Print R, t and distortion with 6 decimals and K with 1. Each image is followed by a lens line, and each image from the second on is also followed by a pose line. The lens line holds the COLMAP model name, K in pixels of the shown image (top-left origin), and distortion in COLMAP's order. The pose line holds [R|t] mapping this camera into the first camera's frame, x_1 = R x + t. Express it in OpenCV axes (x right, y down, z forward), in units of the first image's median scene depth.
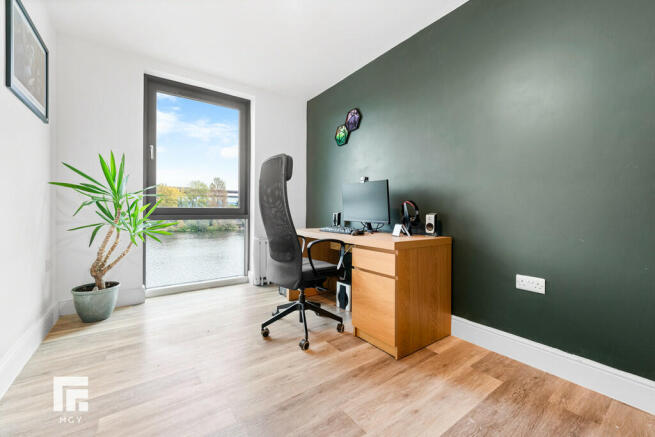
lens RADIAL K [[267.6, 0, 329.3], [0, 267.6, 225.9], [0, 0, 1]] dist [0.003362, -0.000401]
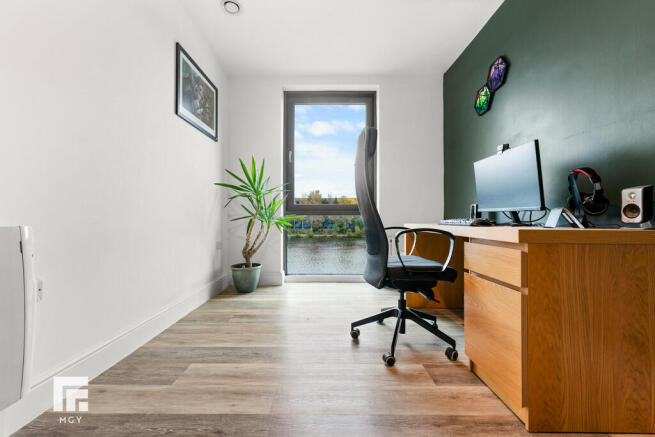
lens RADIAL K [[267.6, 0, 329.3], [0, 267.6, 225.9], [0, 0, 1]] dist [0.003362, -0.000401]
pose [[0.807203, 0.006178, -0.590242, 0.206467], [-0.026097, 0.999341, -0.025230, 0.063401], [0.589697, 0.035769, 0.806832, 0.211940]]
